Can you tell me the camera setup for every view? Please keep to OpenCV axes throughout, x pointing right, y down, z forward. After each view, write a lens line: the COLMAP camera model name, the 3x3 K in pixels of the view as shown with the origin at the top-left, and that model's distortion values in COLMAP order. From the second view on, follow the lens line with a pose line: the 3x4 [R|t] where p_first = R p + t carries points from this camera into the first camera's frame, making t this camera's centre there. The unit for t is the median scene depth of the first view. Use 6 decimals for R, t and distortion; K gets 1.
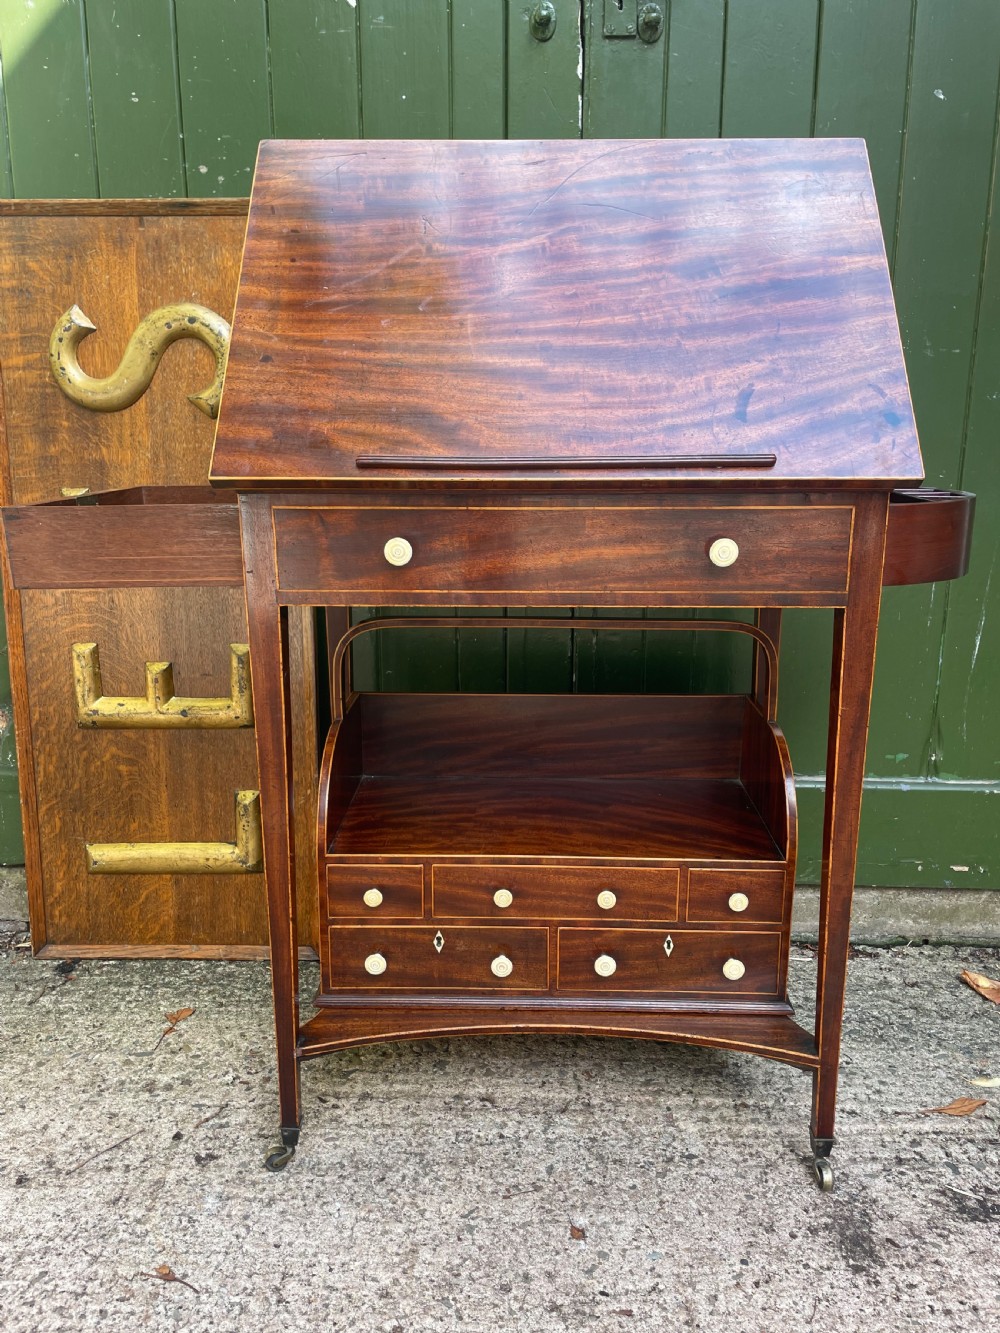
lens RADIAL K [[1021.4, 0, 506.0], [0, 1021.4, 665.9], [0, 0, 1]] dist [0.079474, -0.113908]
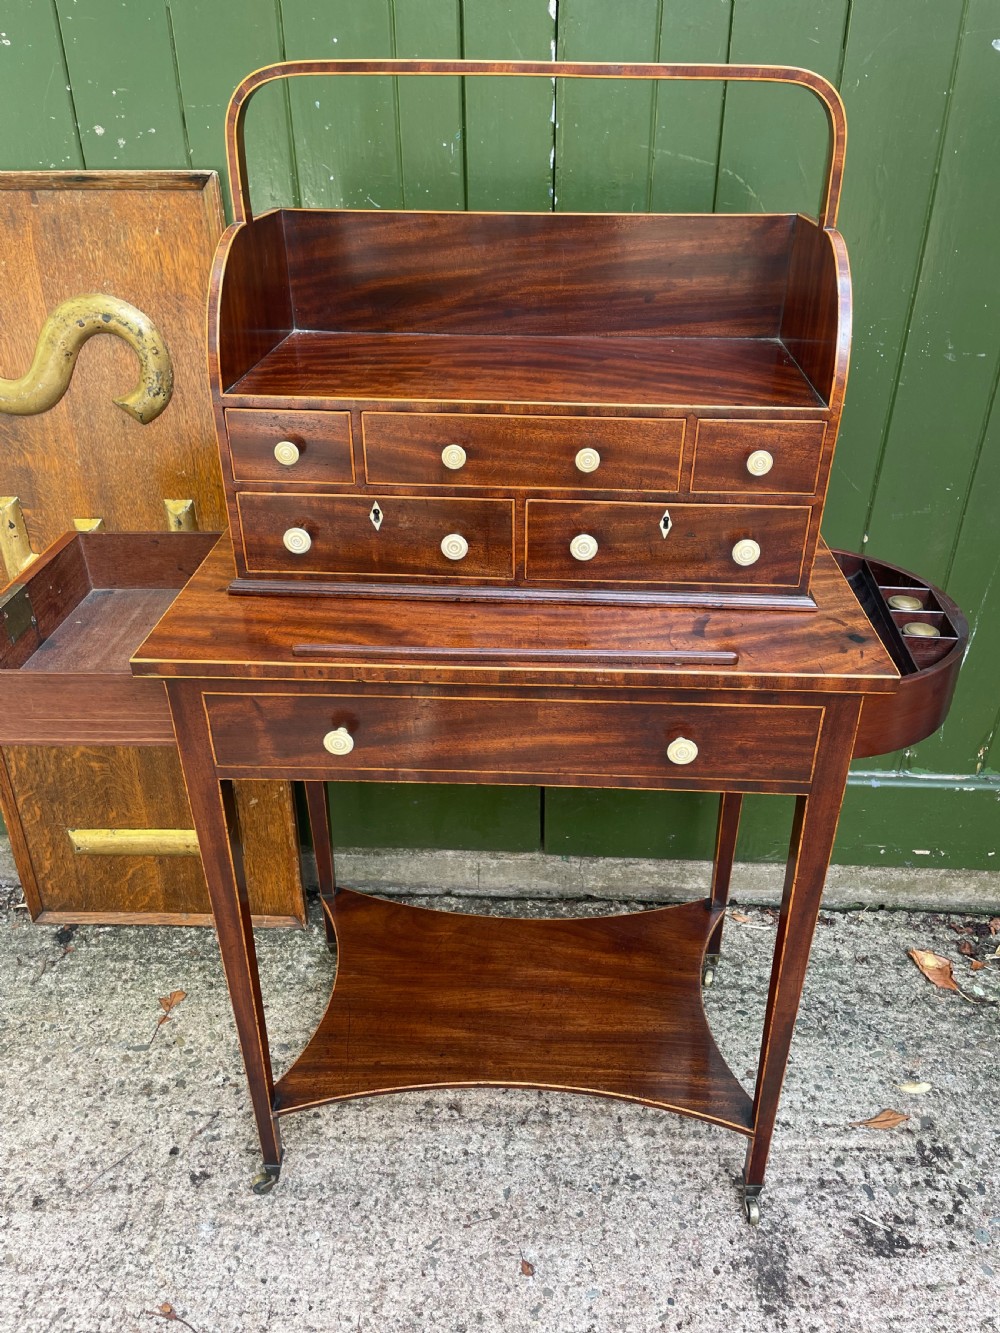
lens RADIAL K [[1021.4, 0, 514.0], [0, 1021.4, 672.6], [0, 0, 1]] dist [0.079474, -0.113908]
pose [[0.999983, 0.001631, -0.005559, 0.049994], [0.000105, 0.954324, 0.298775, -0.348952], [0.005792, -0.298771, 0.954307, 0.091396]]
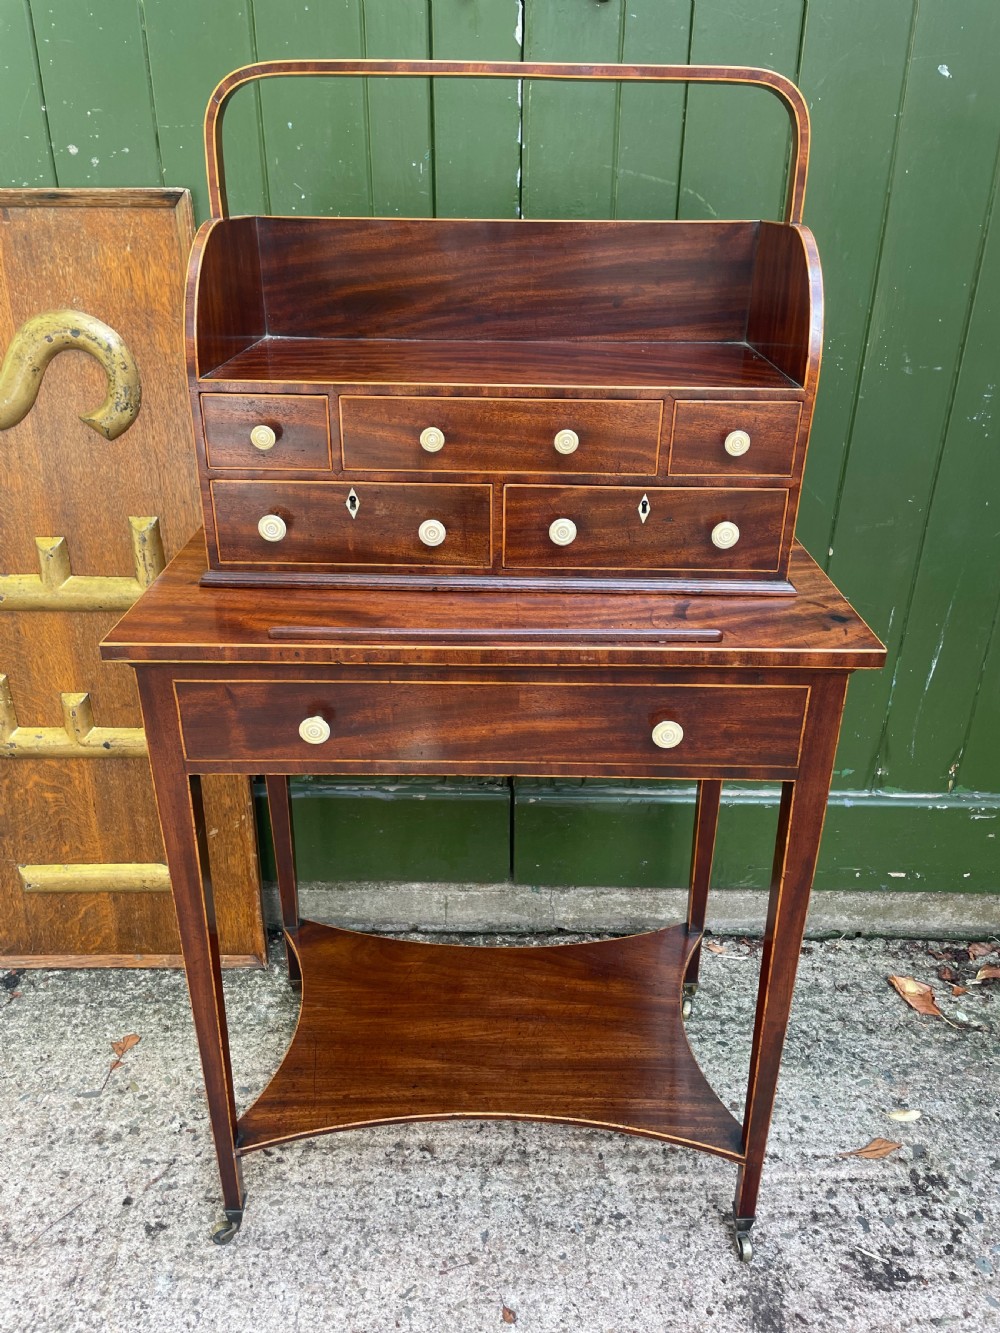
lens RADIAL K [[1021.4, 0, 495.4], [0, 1021.4, 658.0], [0, 0, 1]] dist [0.079474, -0.113908]
pose [[0.999628, -0.009135, 0.025688, 0.028466], [0.003384, 0.976479, 0.215587, -0.285785], [-0.027053, -0.215420, 0.976147, 0.089113]]
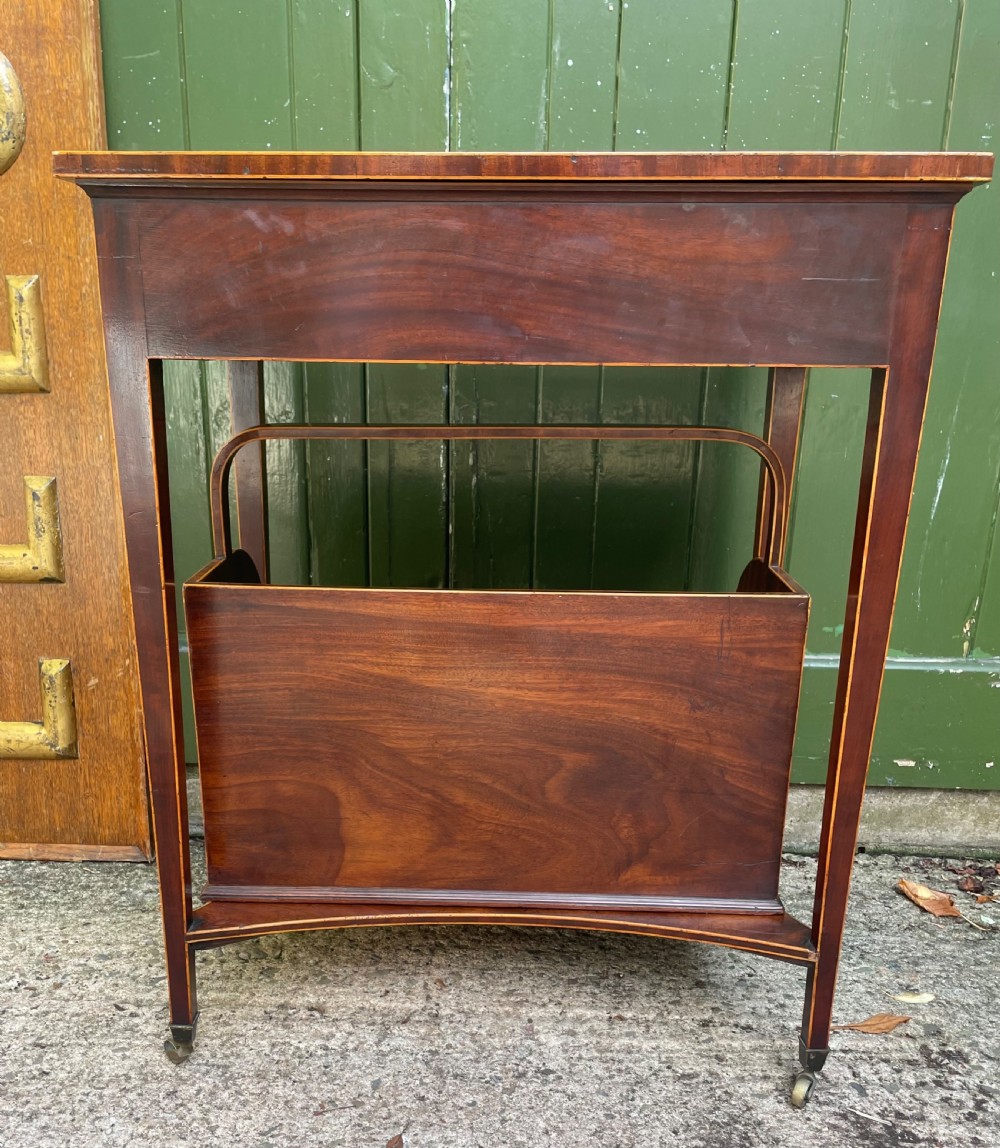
lens RADIAL K [[1113.6, 0, 472.3], [0, 1113.6, 717.9], [0, 0, 1]] dist [0.038281, 0.000000]
pose [[0.999918, 0.012686, 0.001711, 0.104350], [-0.012791, 0.995415, 0.094794, 0.095889], [-0.000500, -0.094808, 0.995495, 0.115732]]
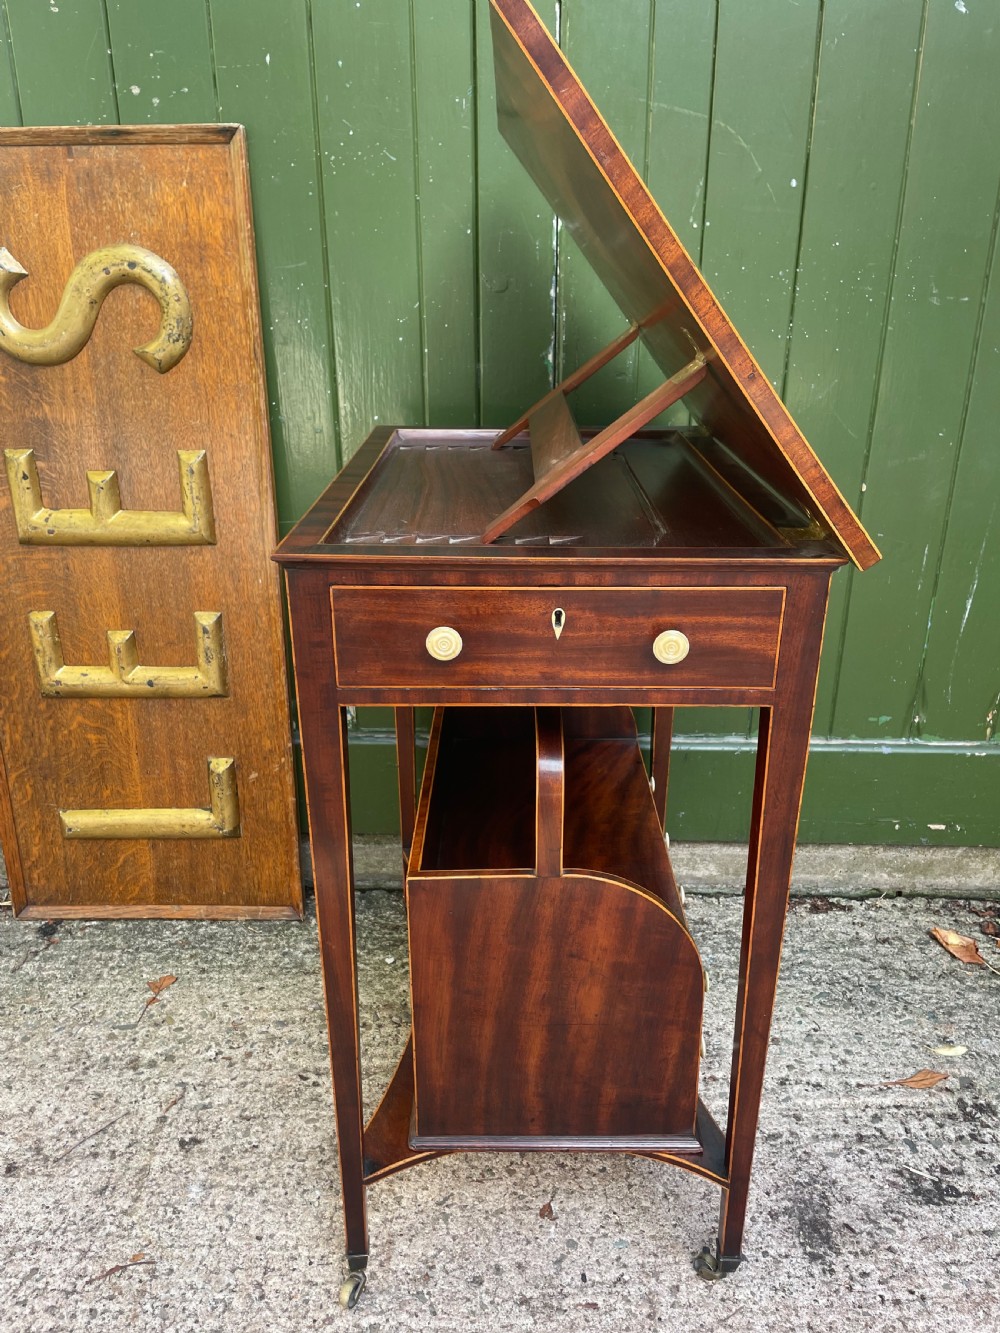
lens RADIAL K [[1021.4, 0, 511.8], [0, 1021.4, 676.8], [0, 0, 1]] dist [0.079474, -0.113908]
pose [[0.999922, -0.006318, 0.010737, 0.020866], [0.004621, 0.988473, 0.151326, -0.126758], [-0.011569, -0.151265, 0.988426, 0.044584]]
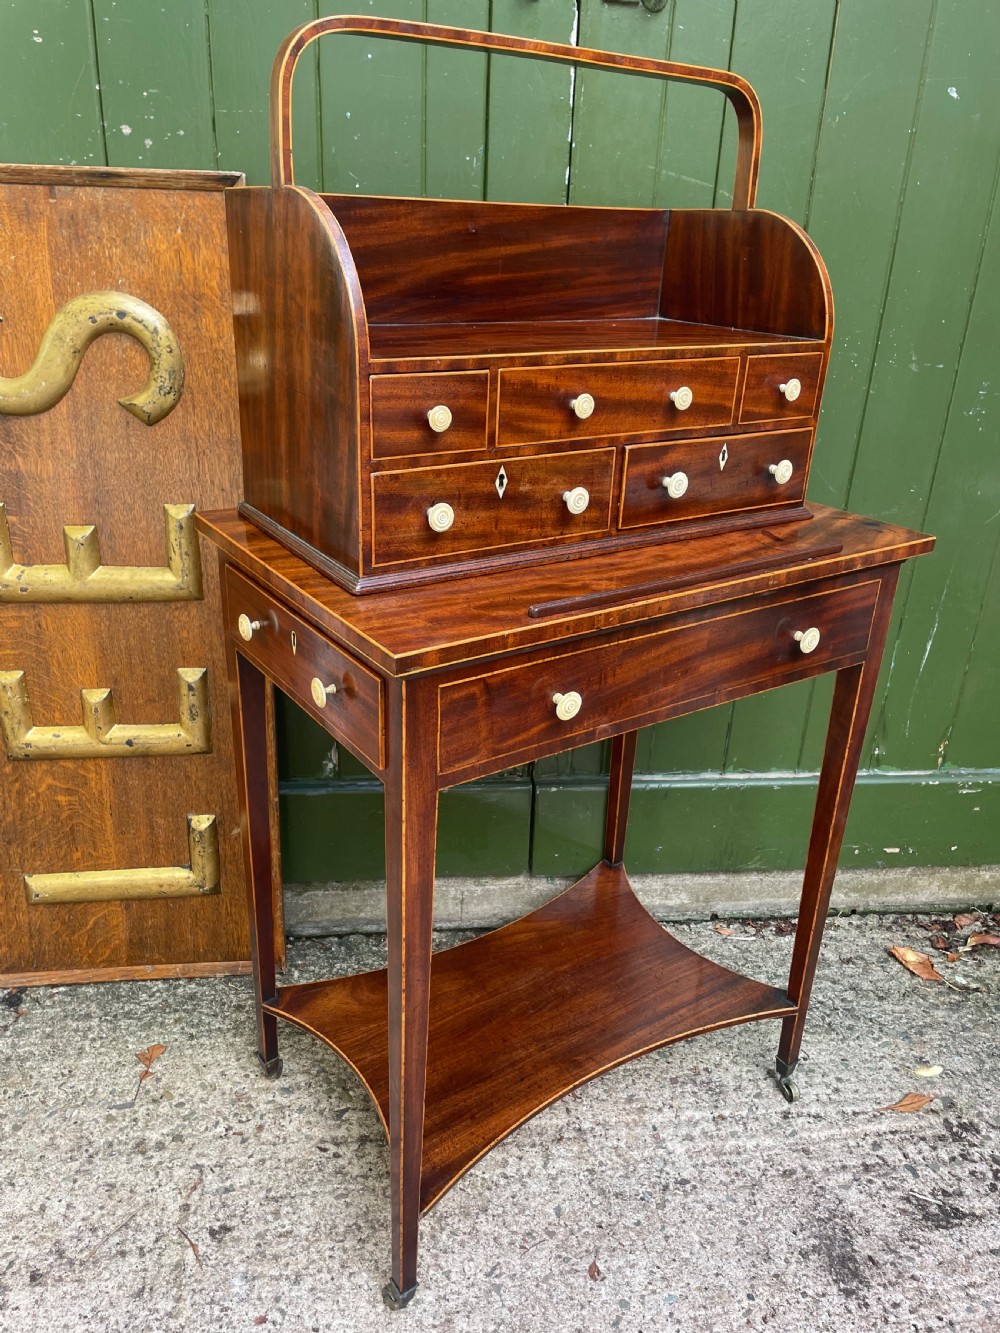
lens RADIAL K [[1021.4, 0, 491.3], [0, 1021.4, 664.9], [0, 0, 1]] dist [0.079474, -0.113908]
pose [[0.988893, -0.026129, 0.146311, -0.149754], [-0.000293, 0.984081, 0.177718, -0.225930], [-0.148626, -0.175787, 0.973144, 0.073184]]
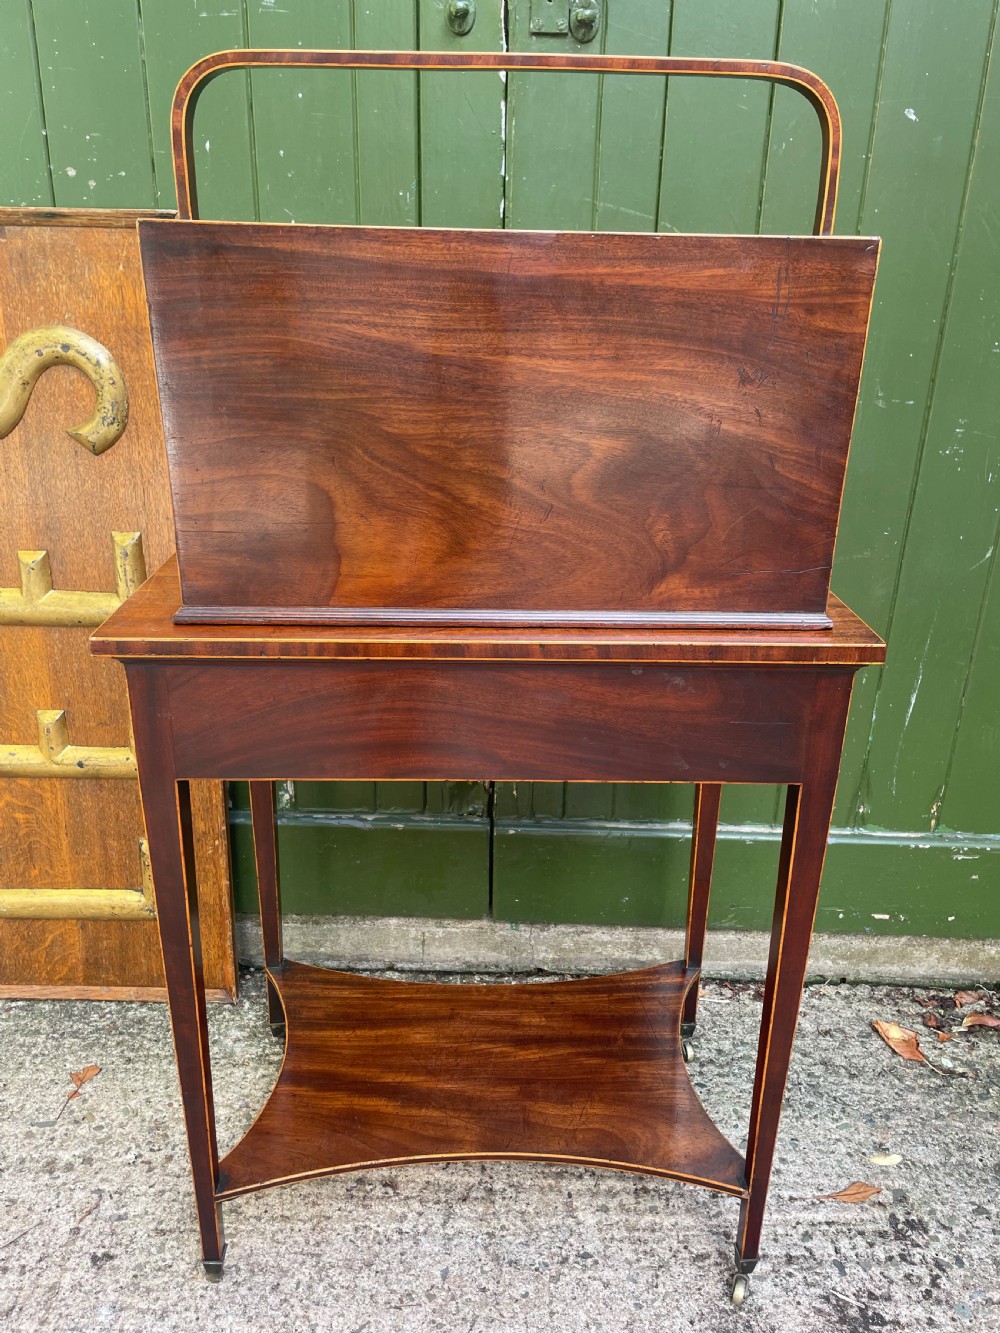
lens RADIAL K [[1021.4, 0, 513.1], [0, 1021.4, 668.7], [0, 0, 1]] dist [0.079474, -0.113908]
pose [[0.999404, 0.012656, 0.032113, 0.062767], [-0.017126, 0.989580, 0.142961, -0.219829], [-0.029969, -0.143426, 0.989207, 0.076125]]
